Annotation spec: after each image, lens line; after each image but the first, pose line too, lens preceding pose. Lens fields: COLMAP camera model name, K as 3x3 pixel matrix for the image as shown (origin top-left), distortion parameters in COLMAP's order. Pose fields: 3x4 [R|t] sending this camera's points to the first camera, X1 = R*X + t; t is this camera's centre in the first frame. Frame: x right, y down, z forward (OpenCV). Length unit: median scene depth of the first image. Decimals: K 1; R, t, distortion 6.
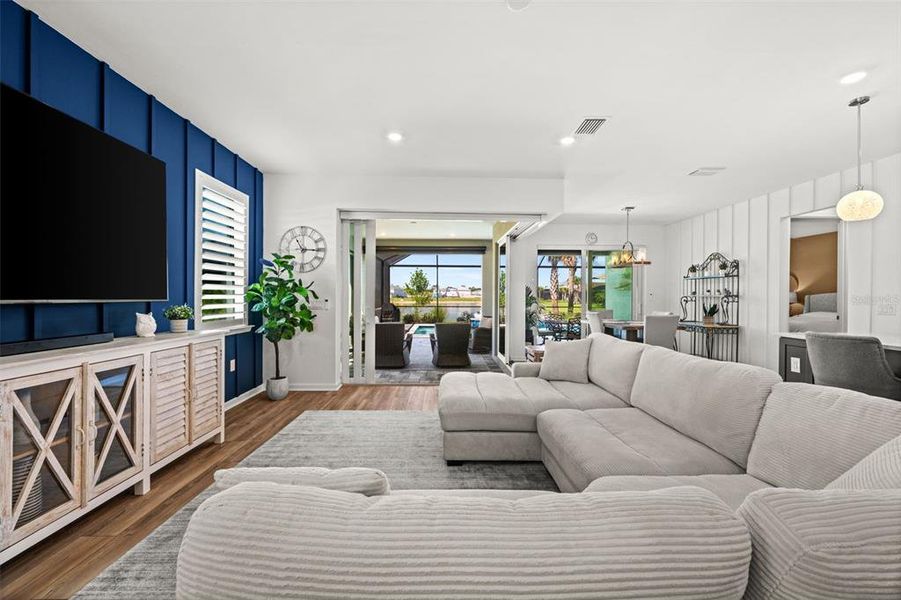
lens RADIAL K [[352.3, 0, 450.2], [0, 352.3, 297.6], [0, 0, 1]] dist [-0.002630, 0.000174]
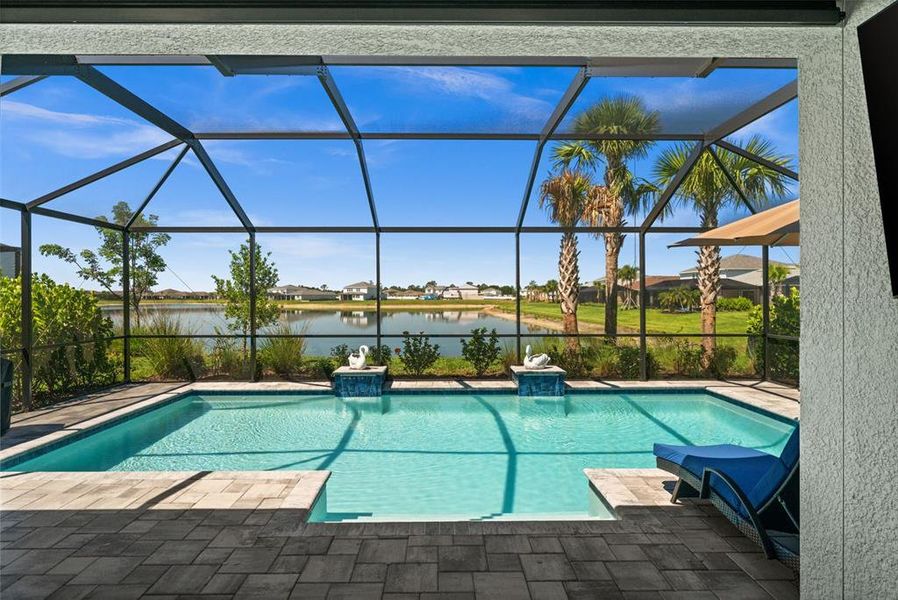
lens RADIAL K [[488.5, 0, 443.9], [0, 488.5, 296.6], [0, 0, 1]] dist [0.000670, -0.001948]
pose [[0.999859, -0.006291, -0.015578, 0.546994], [0.006208, 0.999966, -0.005375, -0.040742], [0.015611, 0.005278, 0.999864, 1.459070]]
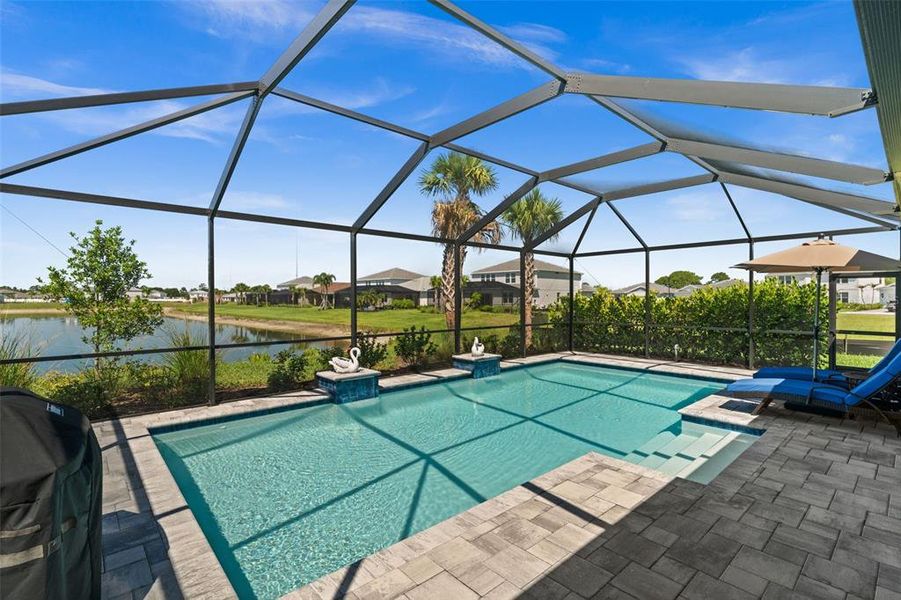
lens RADIAL K [[415.6, 0, 446.4], [0, 415.6, 300.1], [0, 0, 1]] dist [-0.000966, -0.000173]
pose [[0.767394, -0.008816, 0.641115, -0.336666], [0.008727, 0.999956, 0.003306, -0.044063], [-0.641116, 0.003058, 0.767438, 1.838773]]
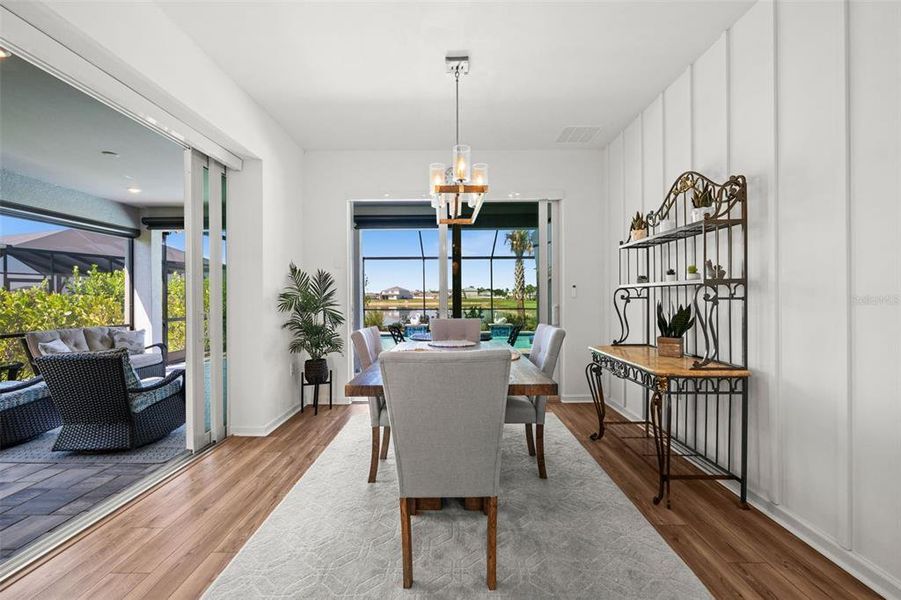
lens RADIAL K [[352.3, 0, 449.8], [0, 352.3, 296.5], [0, 0, 1]] dist [-0.002630, 0.000174]
pose [[0.999604, -0.010610, -0.026073, 0.543444], [0.010444, 0.999924, -0.006498, 0.009253], [0.026140, 0.006224, 0.999639, 0.655537]]
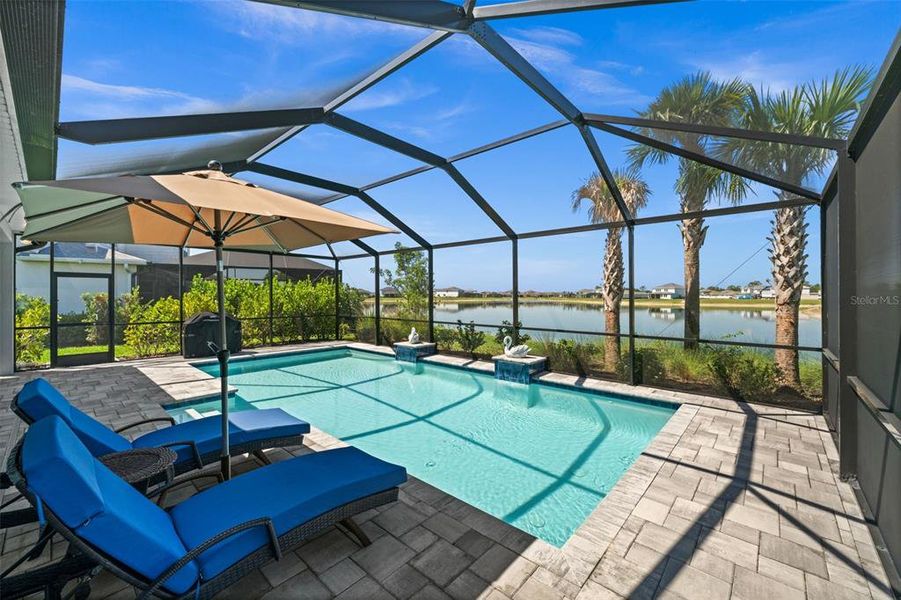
lens RADIAL K [[352.3, 0, 450.1], [0, 352.3, 294.4], [0, 0, 1]] dist [-0.002630, 0.000174]
pose [[0.726571, -0.004677, -0.687075, 1.525141], [-0.002962, 0.999946, -0.009939, -0.033036], [0.687085, 0.009256, 0.726518, 1.930363]]
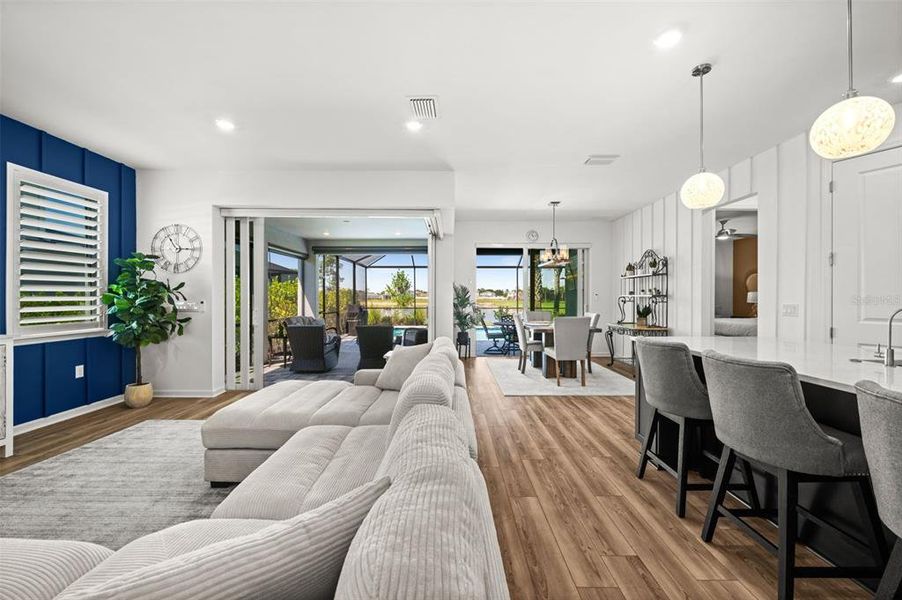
lens RADIAL K [[352.7, 0, 449.4], [0, 352.7, 298.7], [0, 0, 1]] dist [-0.002630, 0.000174]
pose [[0.999605, -0.004151, -0.027800, 0.269999], [0.004115, 0.999991, -0.001357, 0.001782], [0.027805, 0.001242, 0.999613, 0.055161]]
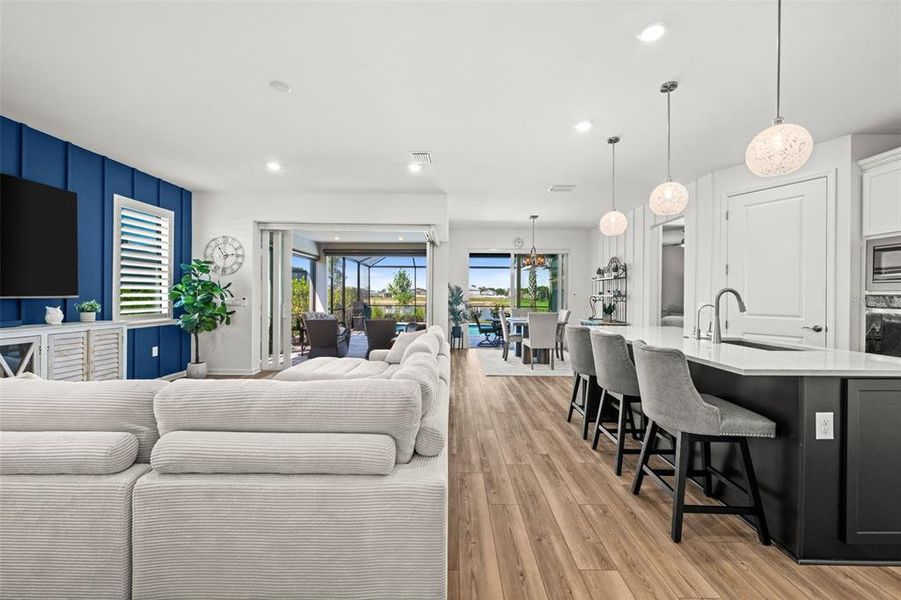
lens RADIAL K [[352.3, 0, 448.7], [0, 352.3, 295.6], [0, 0, 1]] dist [-0.002630, 0.000174]
pose [[0.999485, 0.002662, -0.031987, 0.295306], [-0.002846, 0.999980, -0.005698, 0.001912], [0.031971, 0.005786, 0.999472, -0.126445]]
